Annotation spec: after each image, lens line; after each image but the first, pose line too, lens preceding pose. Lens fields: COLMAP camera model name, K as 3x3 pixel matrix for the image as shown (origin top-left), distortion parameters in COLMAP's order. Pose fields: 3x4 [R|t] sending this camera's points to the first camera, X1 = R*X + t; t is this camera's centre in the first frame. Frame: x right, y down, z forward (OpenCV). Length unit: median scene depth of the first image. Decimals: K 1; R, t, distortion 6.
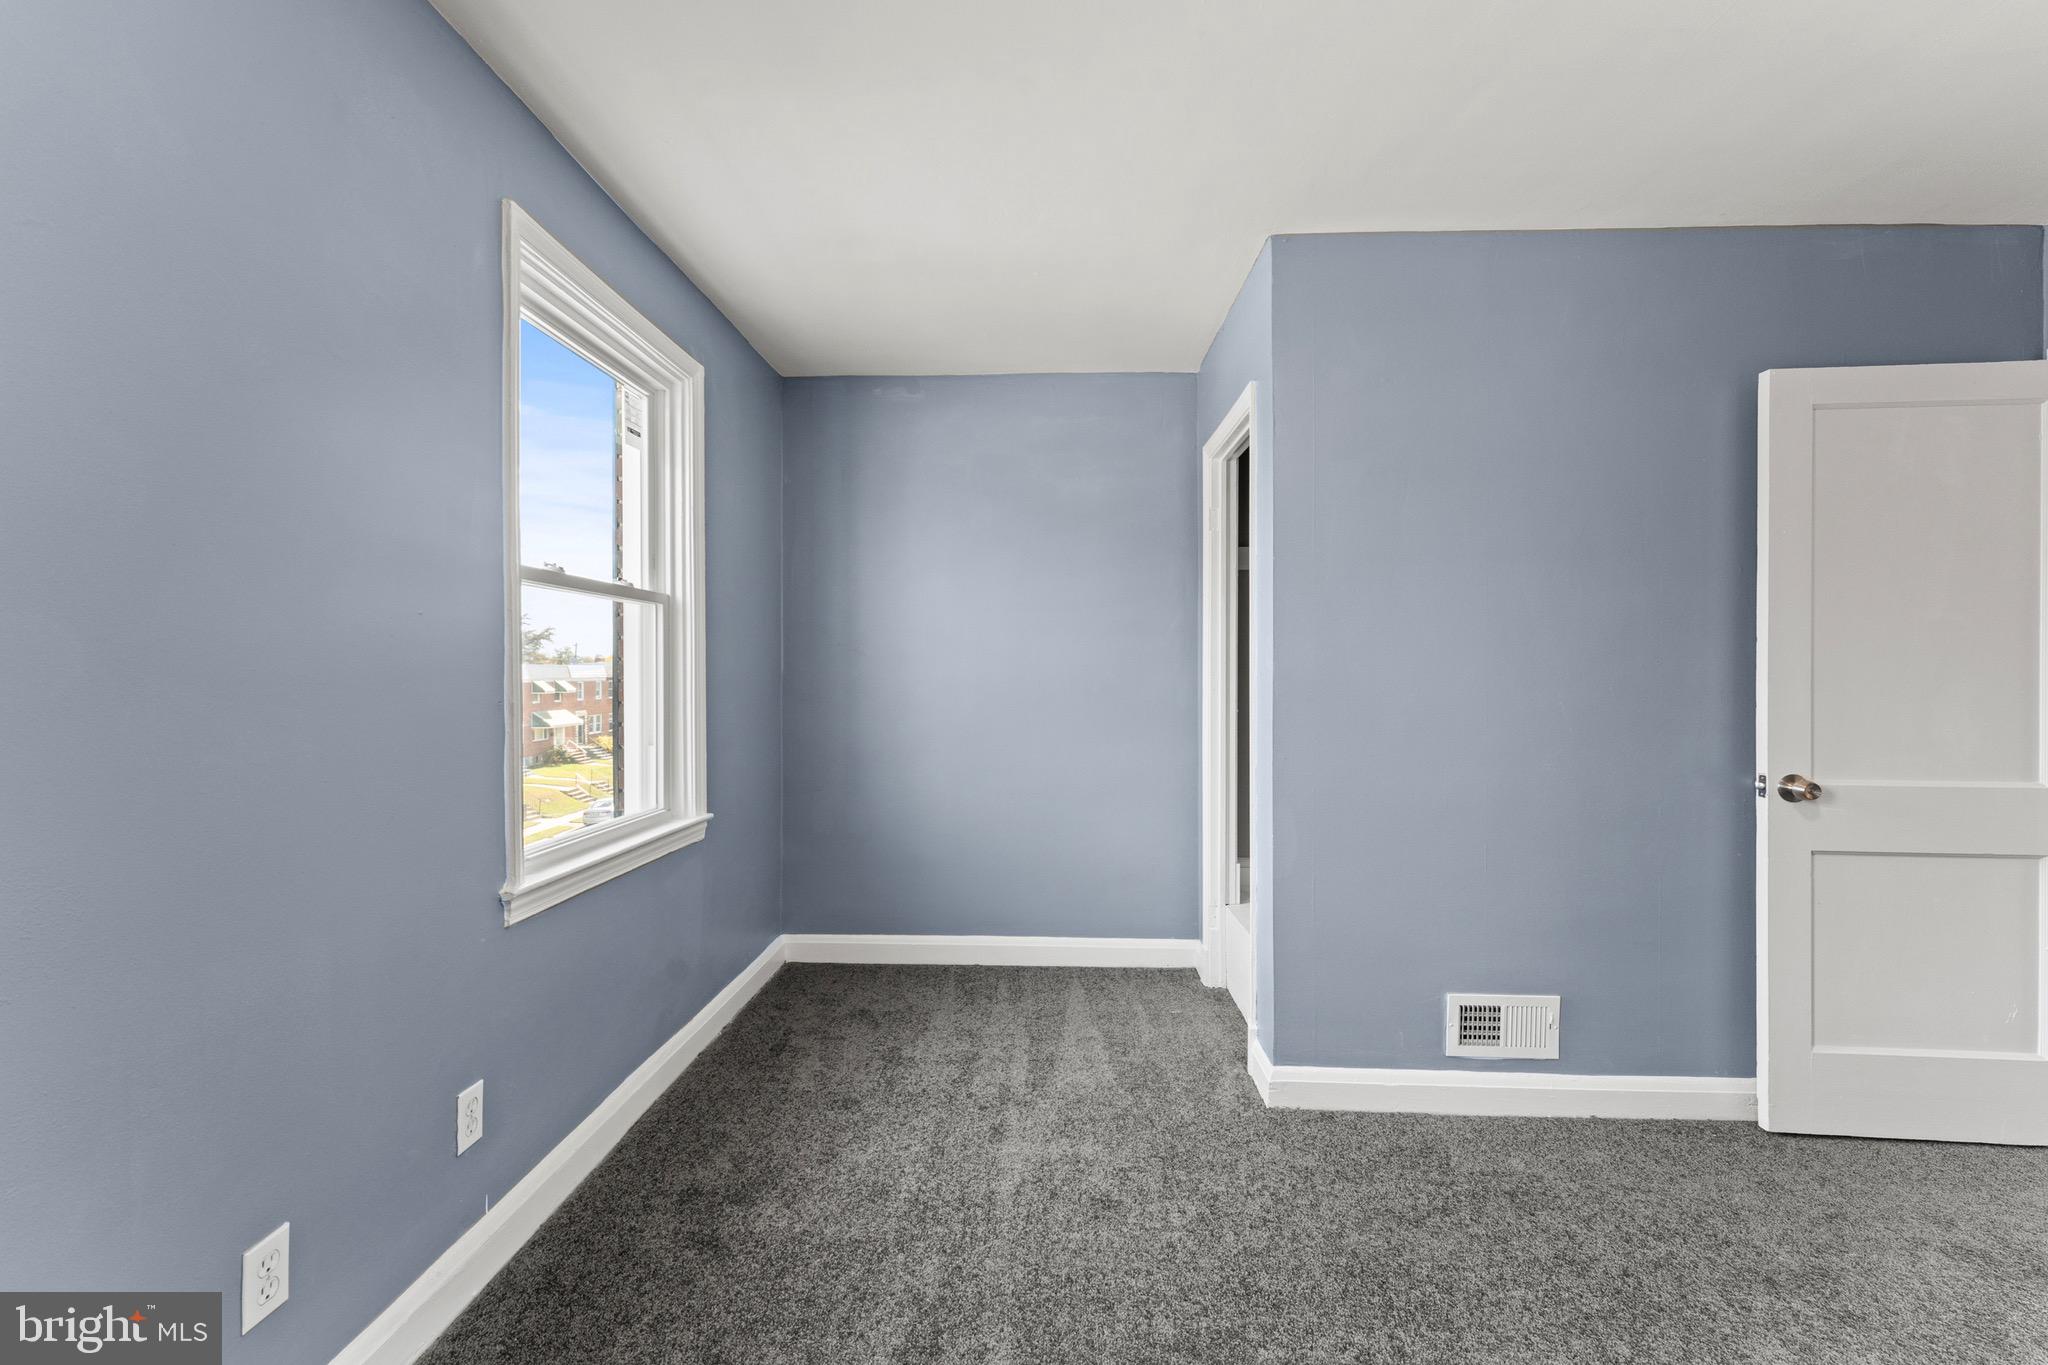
lens RADIAL K [[790.1, 0, 1020.5], [0, 790.1, 675.5], [0, 0, 1]] dist [0.001526, 0.000069]
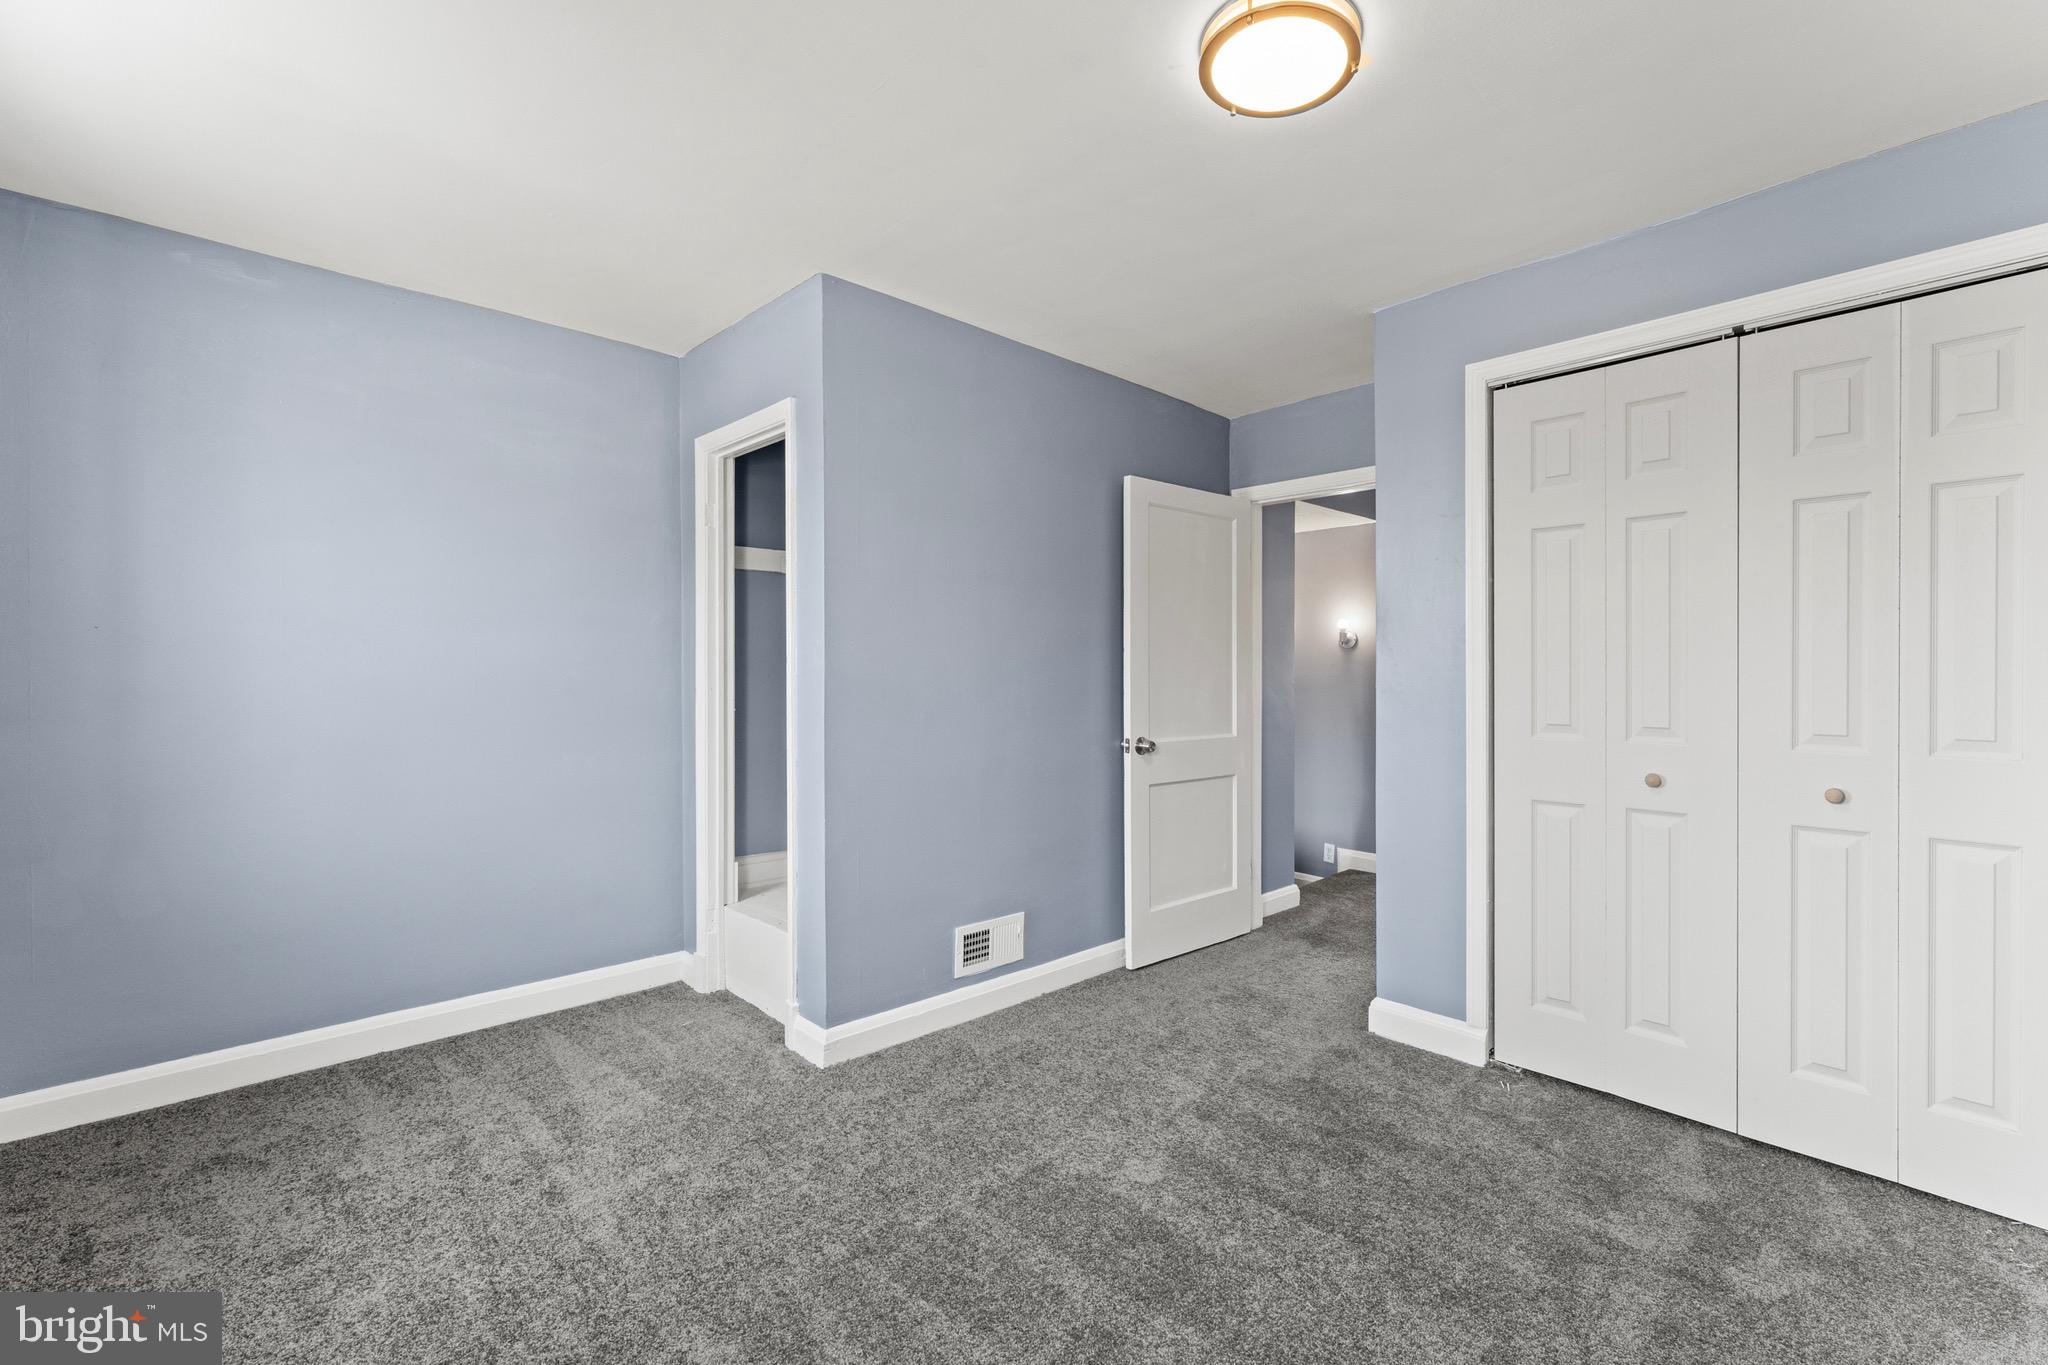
lens RADIAL K [[848.1, 0, 1018.1], [0, 848.1, 672.5], [0, 0, 1]] dist [0.001233, 0.000227]
pose [[0.724994, 0.001061, 0.688755, -0.318042], [0.001705, 0.999993, -0.003335, 0.002473], [-0.688753, 0.003592, 0.724987, -0.042154]]
